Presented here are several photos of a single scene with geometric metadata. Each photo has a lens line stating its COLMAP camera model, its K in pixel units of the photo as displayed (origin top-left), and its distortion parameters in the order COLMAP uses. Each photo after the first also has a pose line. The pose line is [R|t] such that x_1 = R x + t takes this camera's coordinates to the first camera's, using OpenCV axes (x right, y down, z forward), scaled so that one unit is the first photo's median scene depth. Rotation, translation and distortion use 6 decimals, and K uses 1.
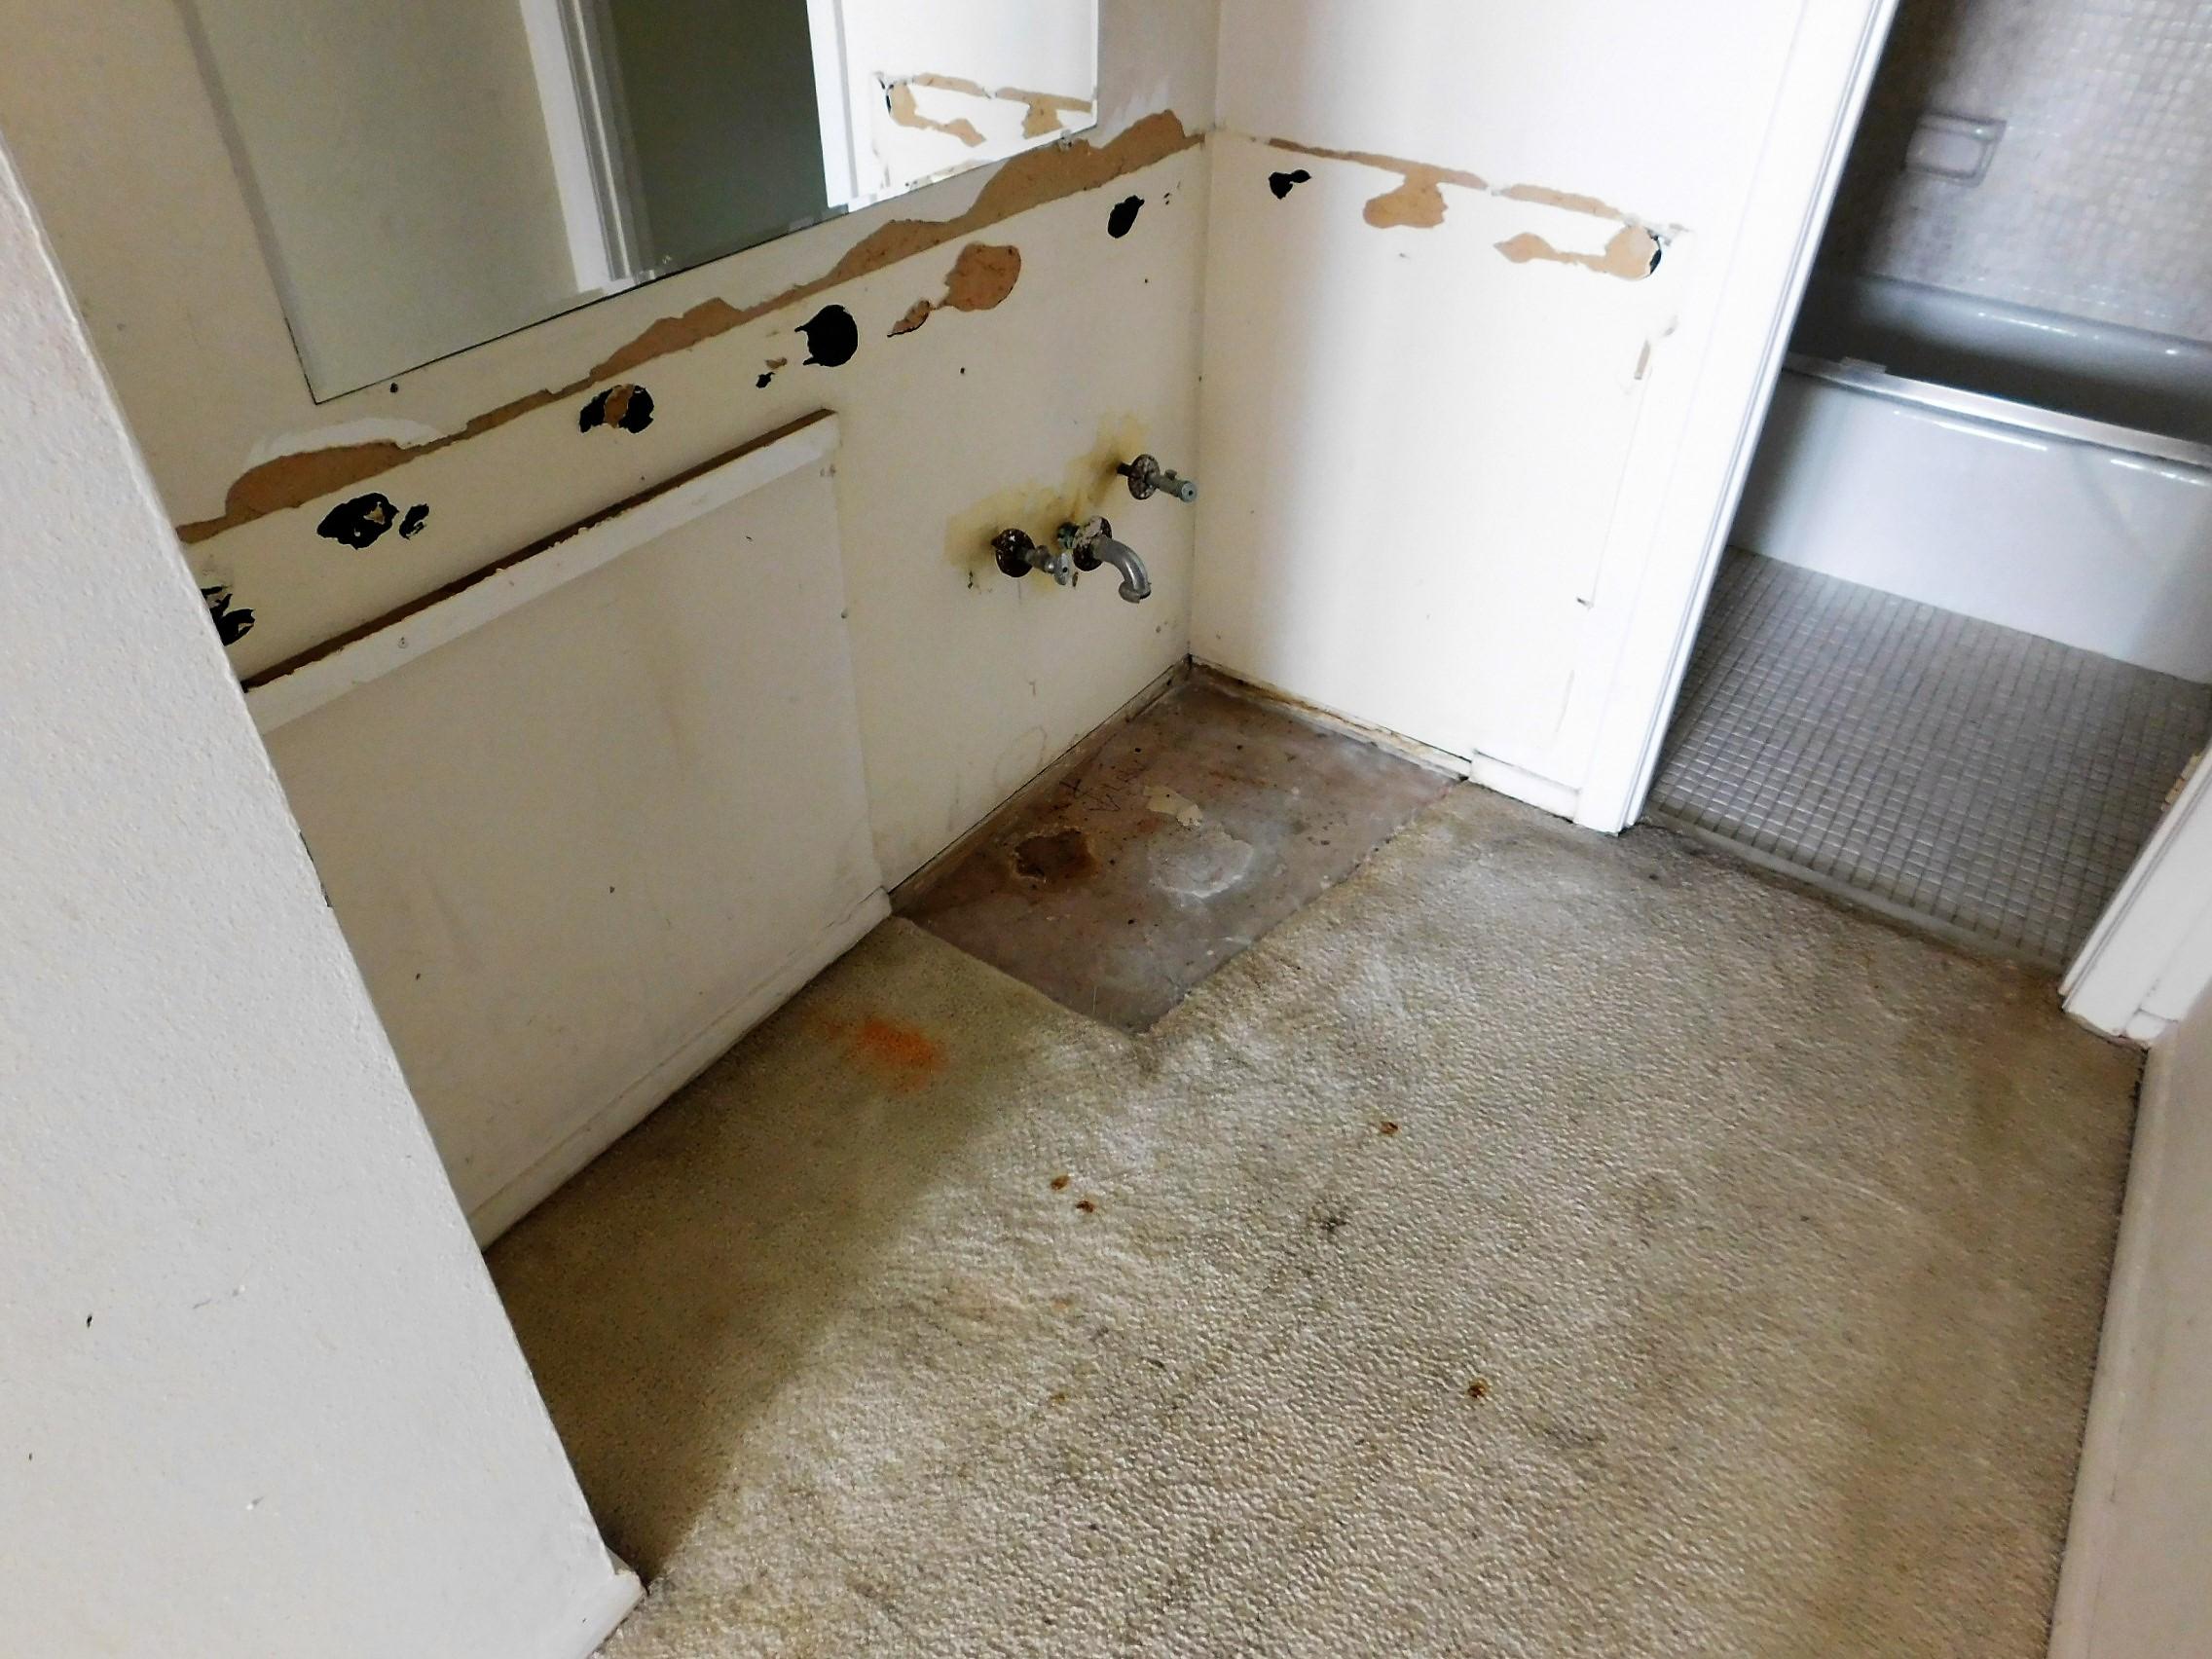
lens RADIAL K [[1383.8, 0, 1110.2], [0, 1383.8, 800.0], [0, 0, 1]] dist [-0.087938, 0.058927]
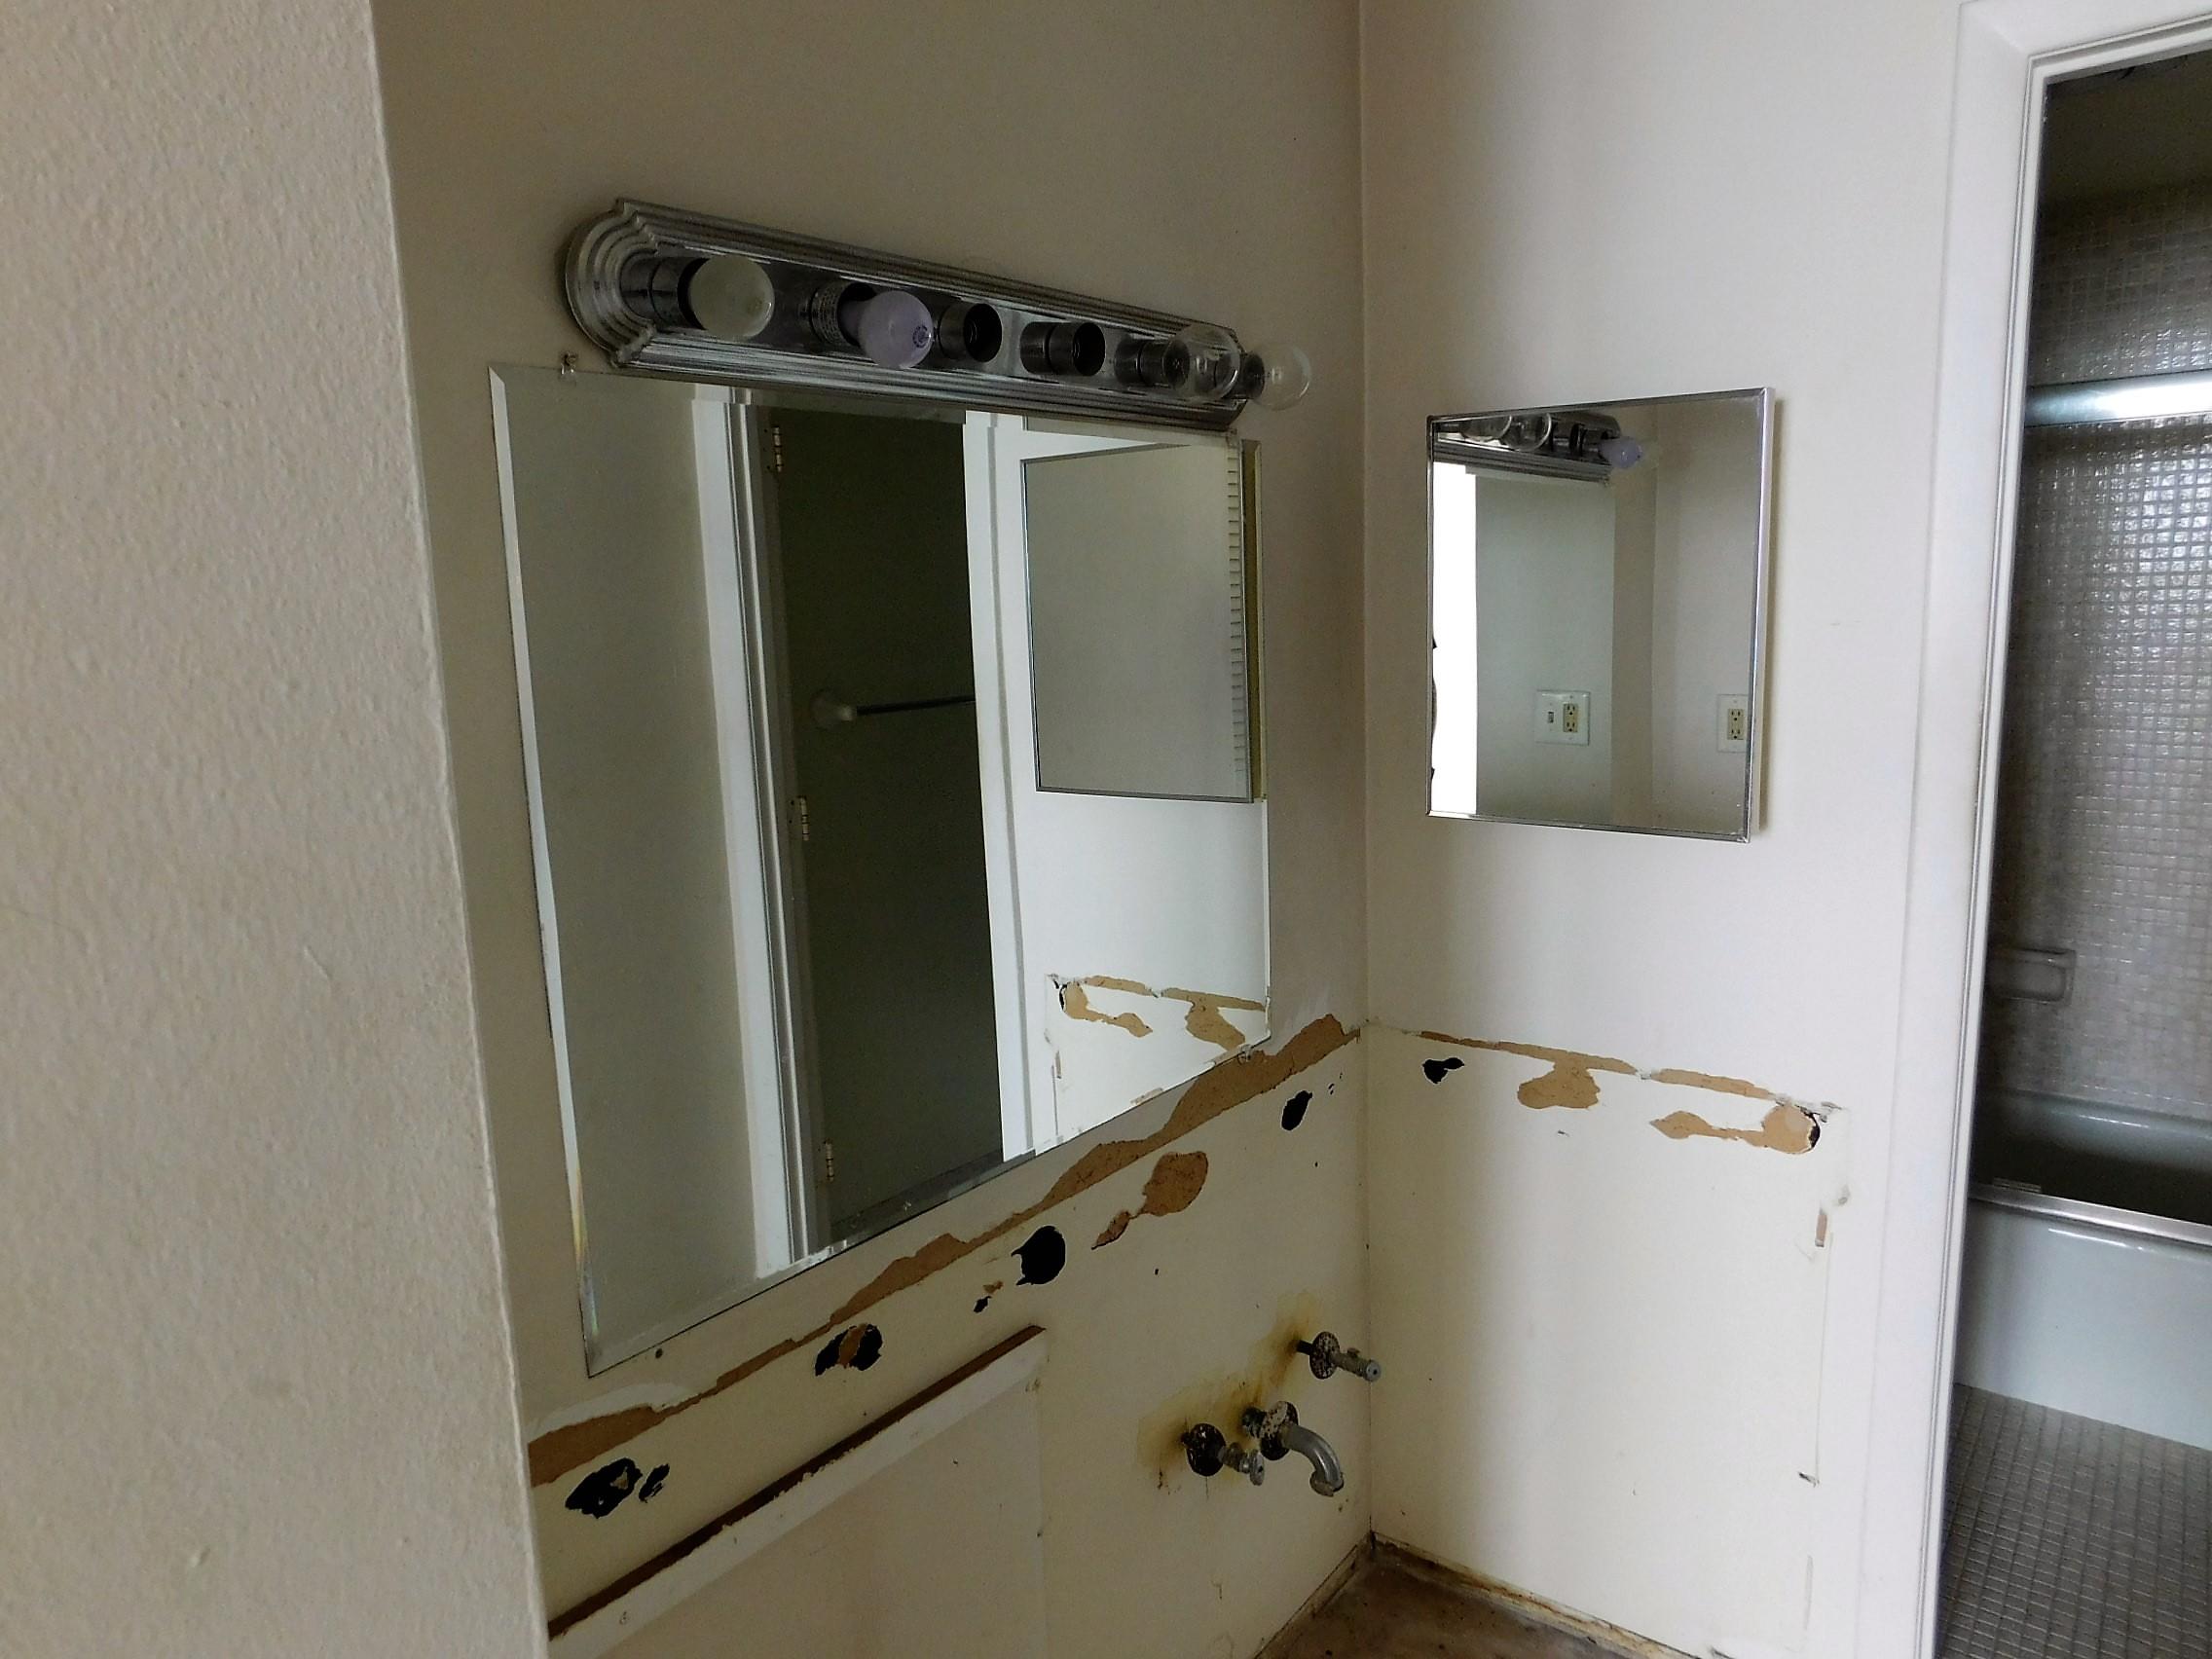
lens RADIAL K [[1383.0, 0, 1106.0], [0, 1383.0, 829.5], [0, 0, 1]] dist [-0.073514, 0.037513]
pose [[0.997813, -0.041424, -0.051514, -0.075751], [0.010192, 0.866384, -0.499275, -0.083398], [0.065313, 0.497658, 0.864911, -0.055177]]
